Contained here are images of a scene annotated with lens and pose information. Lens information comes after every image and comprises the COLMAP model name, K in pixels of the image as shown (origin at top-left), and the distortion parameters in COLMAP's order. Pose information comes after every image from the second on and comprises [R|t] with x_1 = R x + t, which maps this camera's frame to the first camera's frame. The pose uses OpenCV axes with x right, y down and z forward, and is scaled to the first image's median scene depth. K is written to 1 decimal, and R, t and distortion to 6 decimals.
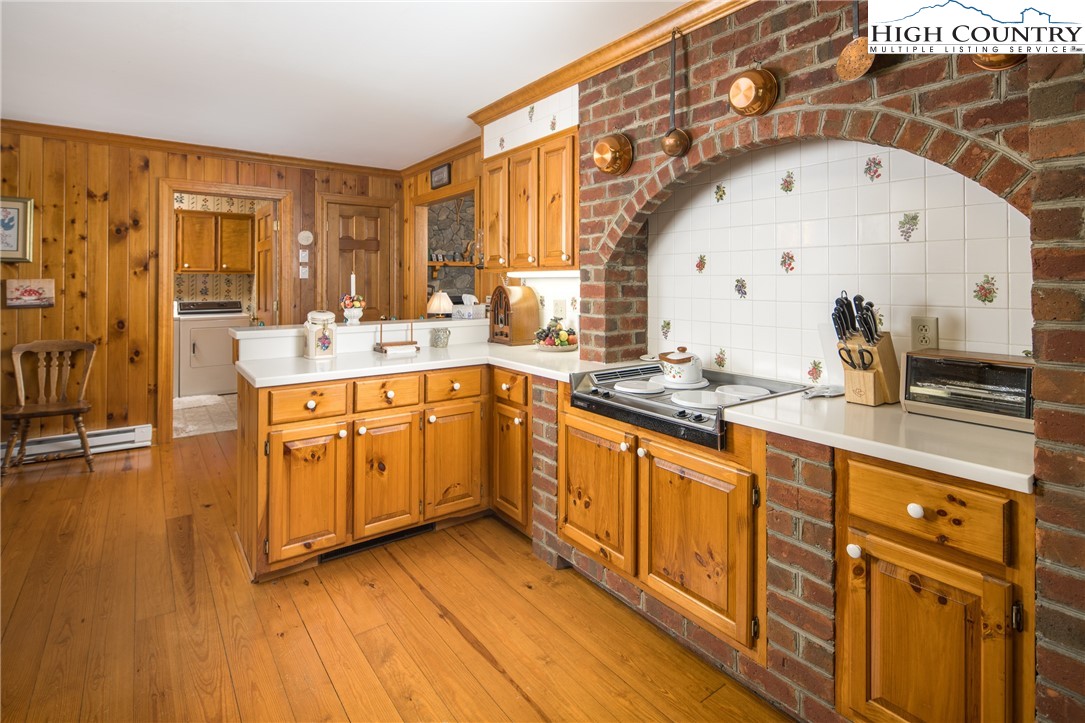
lens RADIAL K [[547.8, 0, 536.2], [0, 547.8, 277.7], [0, 0, 1]] dist [0.000054, -0.002653]
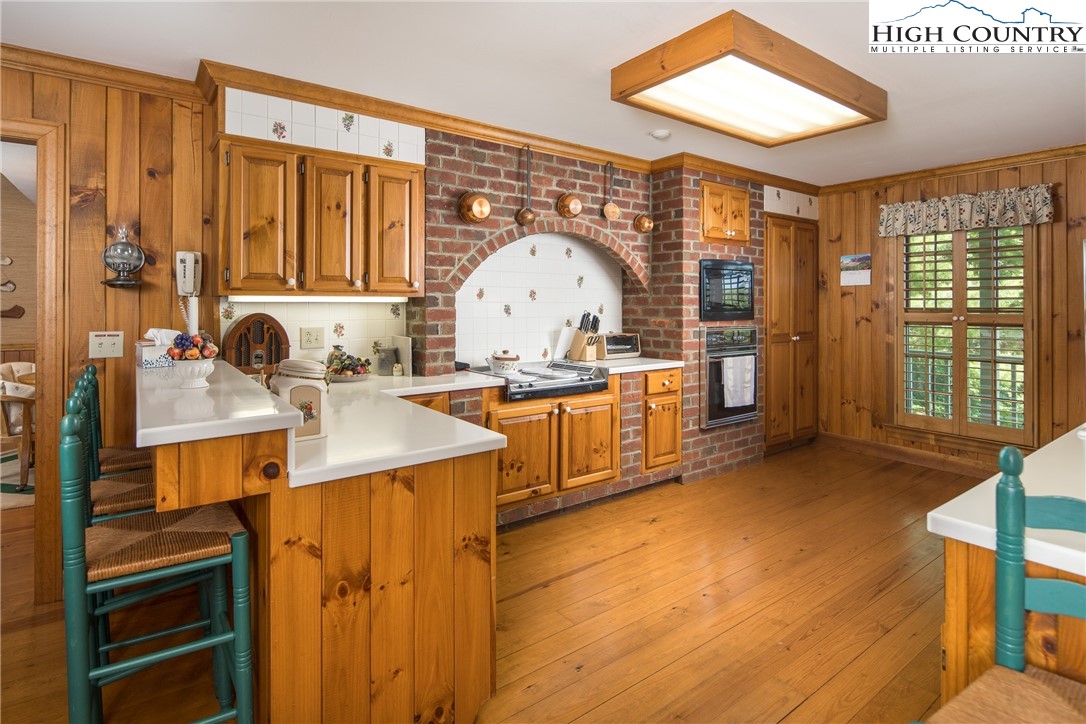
lens RADIAL K [[548.3, 0, 557.3], [0, 548.3, 299.1], [0, 0, 1]] dist [0.000054, -0.002653]
pose [[-0.026570, 0.006387, 0.999627, -1.138475], [-0.007470, 0.999950, -0.006588, -0.004020], [-0.999619, -0.007642, -0.026520, 0.833082]]
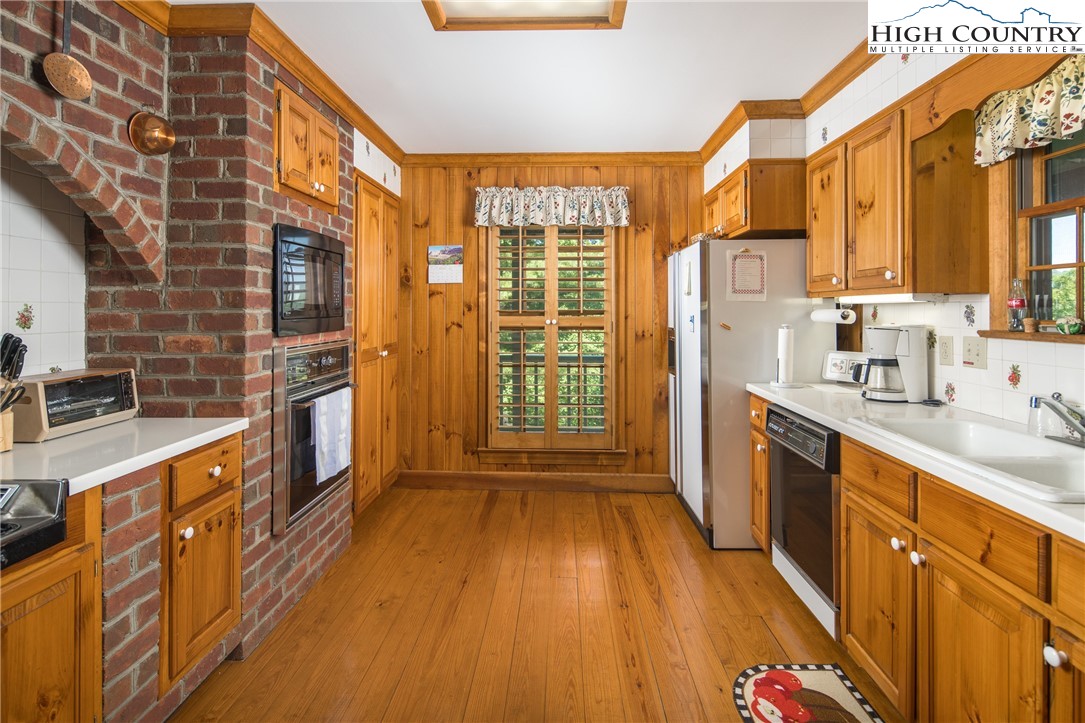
lens RADIAL K [[547.8, 0, 529.8], [0, 547.8, 304.7], [0, 0, 1]] dist [0.000054, -0.002653]
pose [[-0.771600, 0.000653, 0.636108, -0.415259], [-0.006158, 0.999945, -0.008496, 0.000394], [-0.636078, -0.010473, -0.771553, 0.785199]]
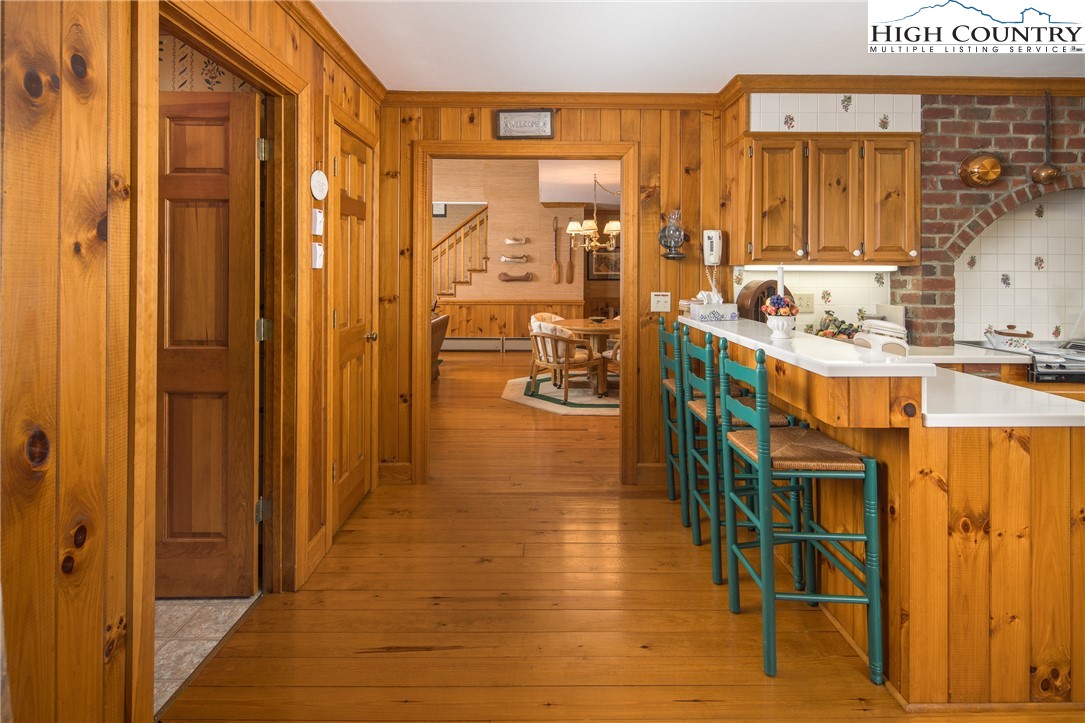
lens RADIAL K [[547.8, 0, 550.3], [0, 547.8, 271.7], [0, 0, 1]] dist [0.000054, -0.002653]
pose [[0.573716, 0.000536, 0.819054, -1.364233], [-0.008717, 0.999947, 0.005452, -0.000975], [-0.819008, -0.010267, 0.573690, 1.071369]]
